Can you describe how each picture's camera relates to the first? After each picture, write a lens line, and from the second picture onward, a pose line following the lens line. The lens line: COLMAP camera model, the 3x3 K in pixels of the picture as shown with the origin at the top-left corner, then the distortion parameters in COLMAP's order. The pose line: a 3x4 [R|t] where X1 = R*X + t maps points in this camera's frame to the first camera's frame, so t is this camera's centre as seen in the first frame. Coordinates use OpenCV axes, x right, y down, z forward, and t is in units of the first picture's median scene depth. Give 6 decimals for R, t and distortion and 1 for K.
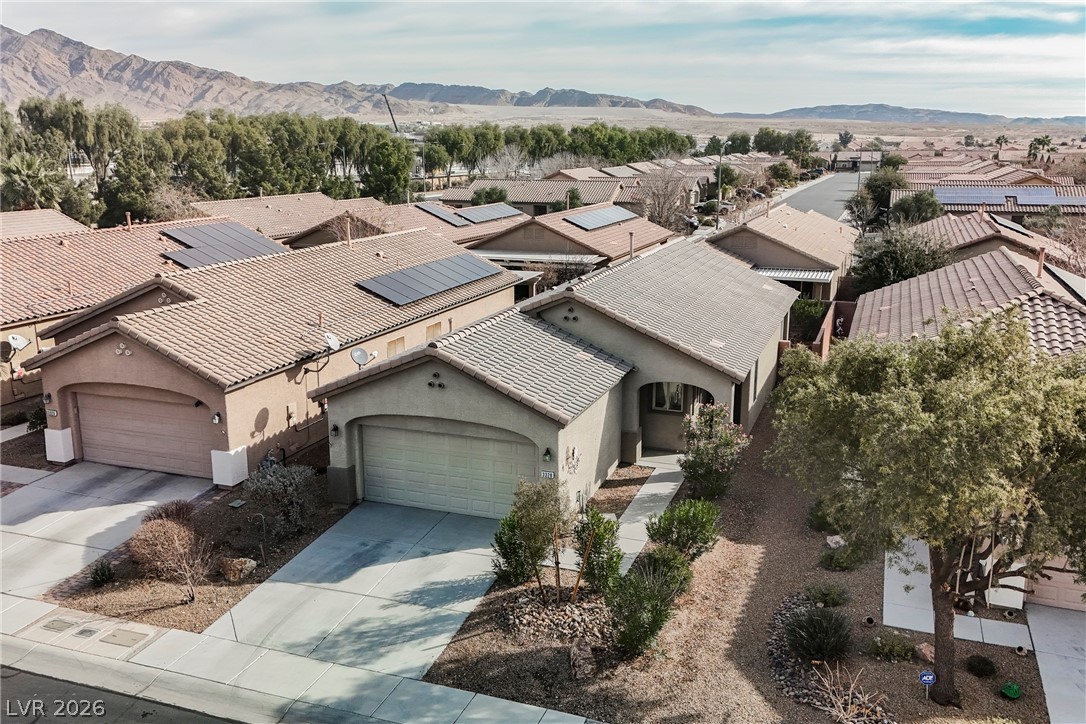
lens RADIAL K [[943.7, 0, 543.0], [0, 943.7, 362.0], [0, 0, 1]] dist [0.073336, -0.066881]
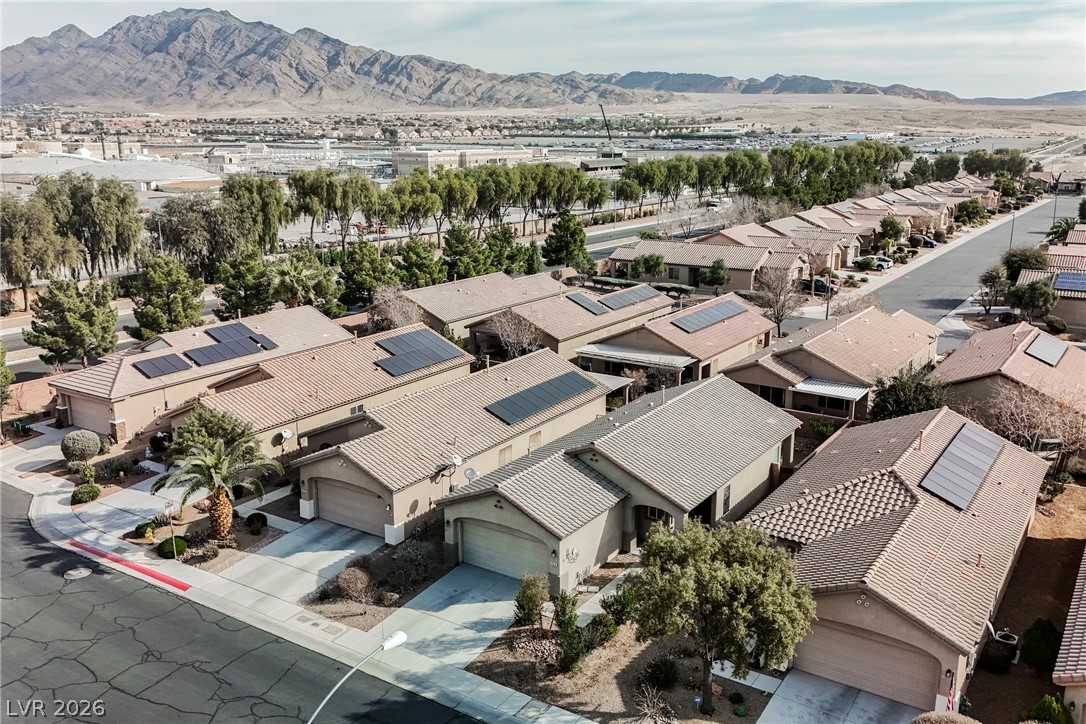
lens RADIAL K [[943.7, 0, 543.0], [0, 943.7, 362.0], [0, 0, 1]] dist [0.073336, -0.066881]
pose [[0.974073, 0.055031, -0.219441, 0.359801], [-0.052399, 0.998468, 0.017800, -0.296458], [0.220084, -0.005840, 0.975463, -0.761963]]
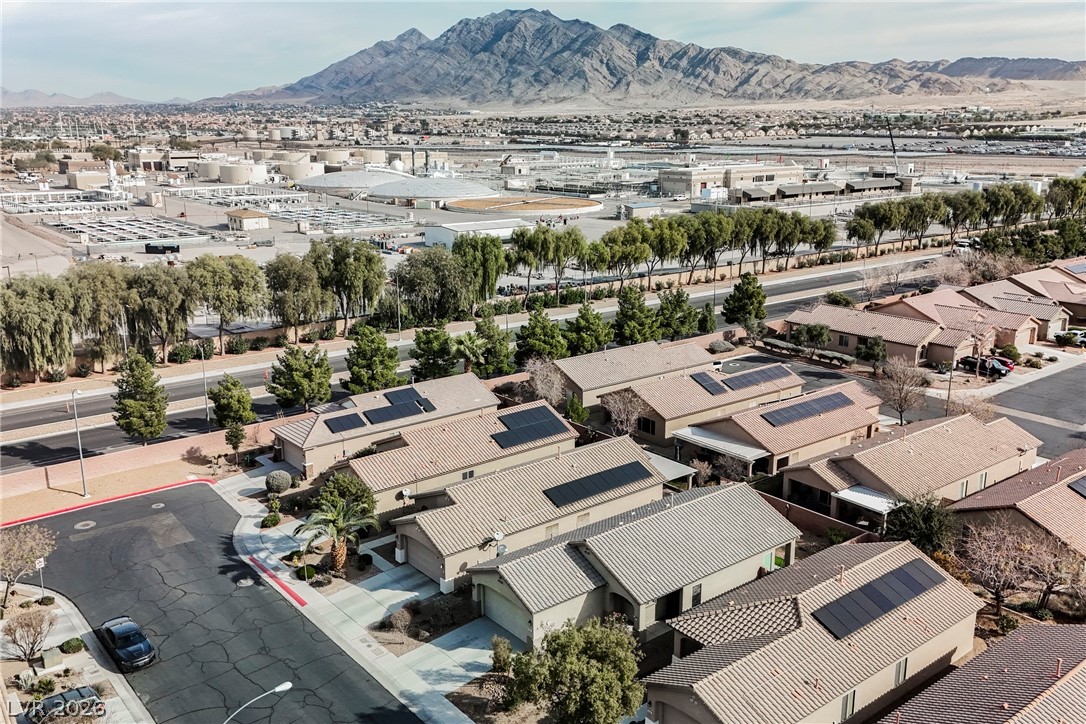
lens RADIAL K [[943.7, 0, 543.0], [0, 943.7, 362.0], [0, 0, 1]] dist [0.073336, -0.066881]
pose [[0.859670, 0.126832, -0.494854, 1.178805], [-0.117101, 0.991821, 0.050776, -0.709891], [0.497247, 0.014297, 0.867491, -1.154581]]
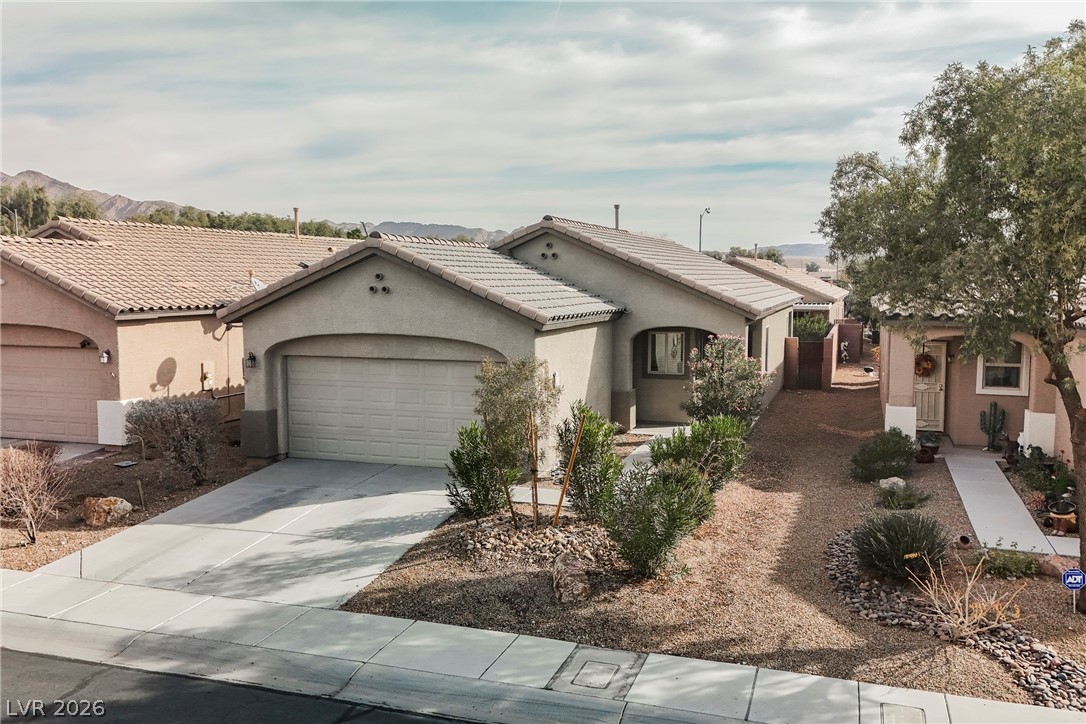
lens RADIAL K [[943.7, 0, 543.0], [0, 943.7, 362.0], [0, 0, 1]] dist [0.073336, -0.066881]
pose [[0.999656, 0.000282, 0.026221, 0.002508], [0.003375, 0.990237, -0.139352, 0.200558], [-0.026004, 0.139393, 0.989896, 0.227936]]
